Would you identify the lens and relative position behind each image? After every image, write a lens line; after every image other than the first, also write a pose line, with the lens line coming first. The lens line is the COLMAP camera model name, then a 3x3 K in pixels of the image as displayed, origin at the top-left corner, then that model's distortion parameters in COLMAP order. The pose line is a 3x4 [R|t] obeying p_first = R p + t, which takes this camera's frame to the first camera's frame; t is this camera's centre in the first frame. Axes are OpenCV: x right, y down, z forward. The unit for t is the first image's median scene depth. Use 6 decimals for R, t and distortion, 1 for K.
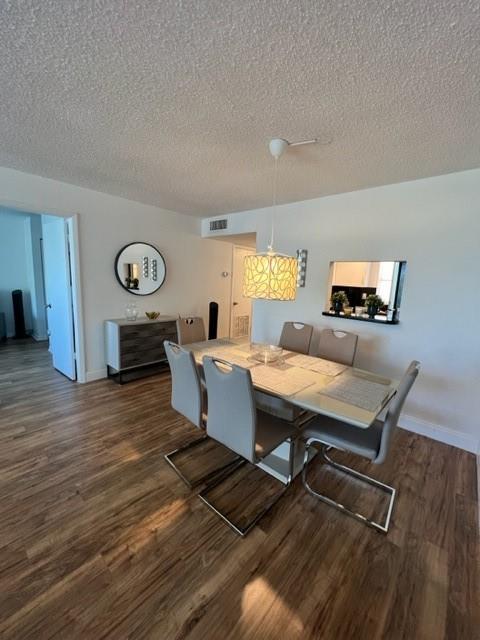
lens RADIAL K [[256.1, 0, 241.0], [0, 256.1, 317.2], [0, 0, 1]] dist [-0.000142, 0.000700]
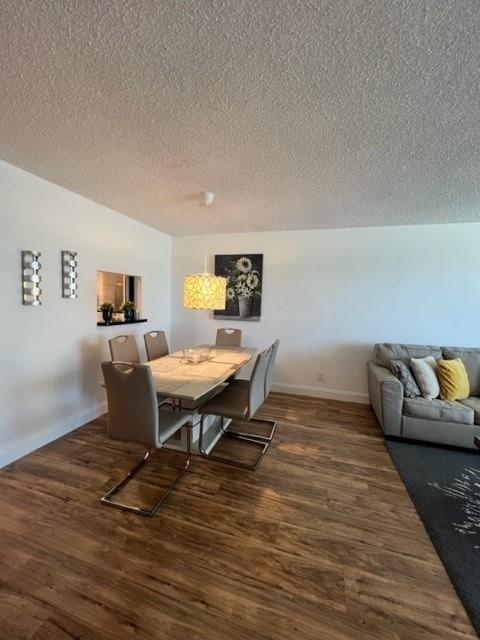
lens RADIAL K [[256.1, 0, 241.0], [0, 256.1, 317.2], [0, 0, 1]] dist [-0.000142, 0.000700]
pose [[-0.421656, -0.117623, 0.899095, -1.090615], [0.087988, 0.981564, 0.169676, -0.229263], [-0.902477, 0.150655, -0.403532, 1.322918]]
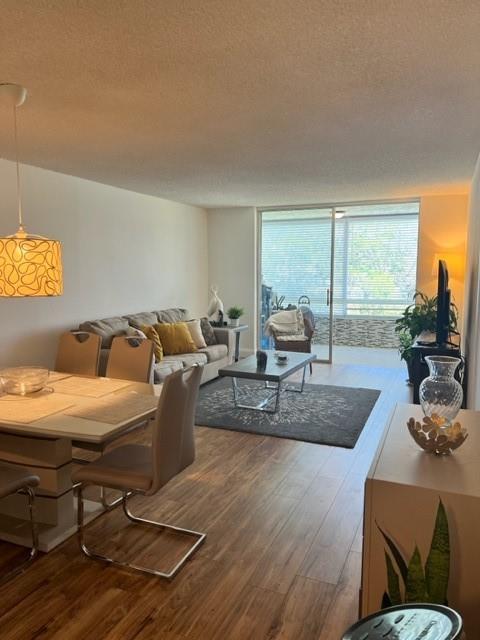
lens RADIAL K [[481.5, 0, 238.0], [0, 481.5, 318.1], [0, 0, 1]] dist [0.086871, -0.101176]
pose [[-0.949178, -0.013078, -0.314467, -0.030921], [-0.088311, 0.970067, 0.226212, -0.367005], [0.302096, 0.242486, -0.921921, 2.384955]]
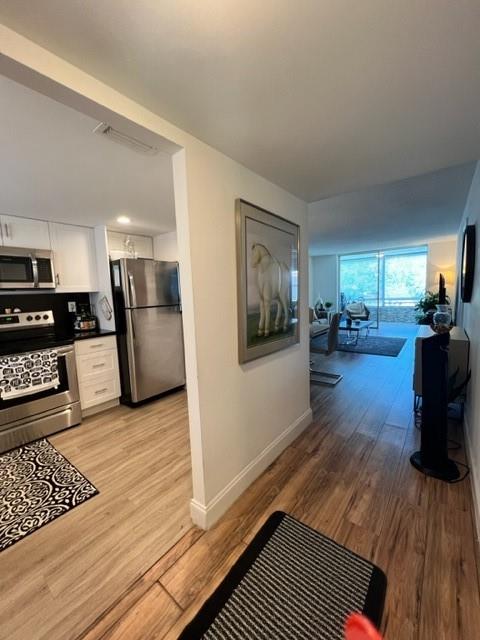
lens RADIAL K [[256.1, 0, 241.0], [0, 256.1, 317.2], [0, 0, 1]] dist [-0.000142, 0.000700]
pose [[-0.998261, -0.006227, -0.058616, 0.460505], [-0.020418, 0.969369, 0.244759, -0.364520], [0.055296, 0.245530, -0.967811, 2.936808]]
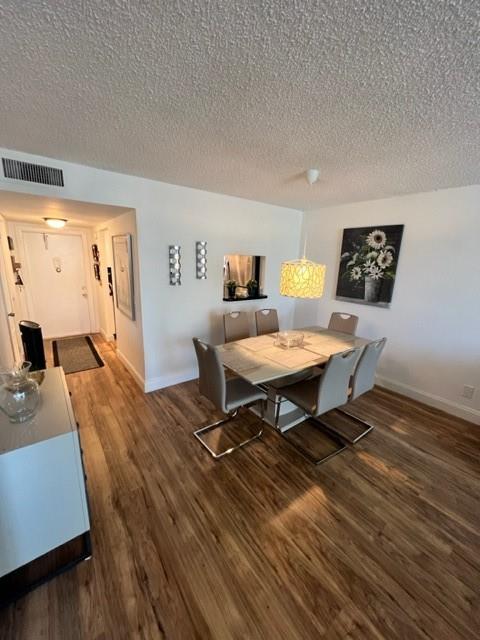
lens RADIAL K [[256.1, 0, 241.0], [0, 256.1, 317.2], [0, 0, 1]] dist [-0.000142, 0.000700]
pose [[0.191952, -0.259423, 0.946496, -1.142217], [0.122665, 0.963209, 0.239127, -0.302738], [-0.973708, 0.070201, 0.216712, 0.993388]]
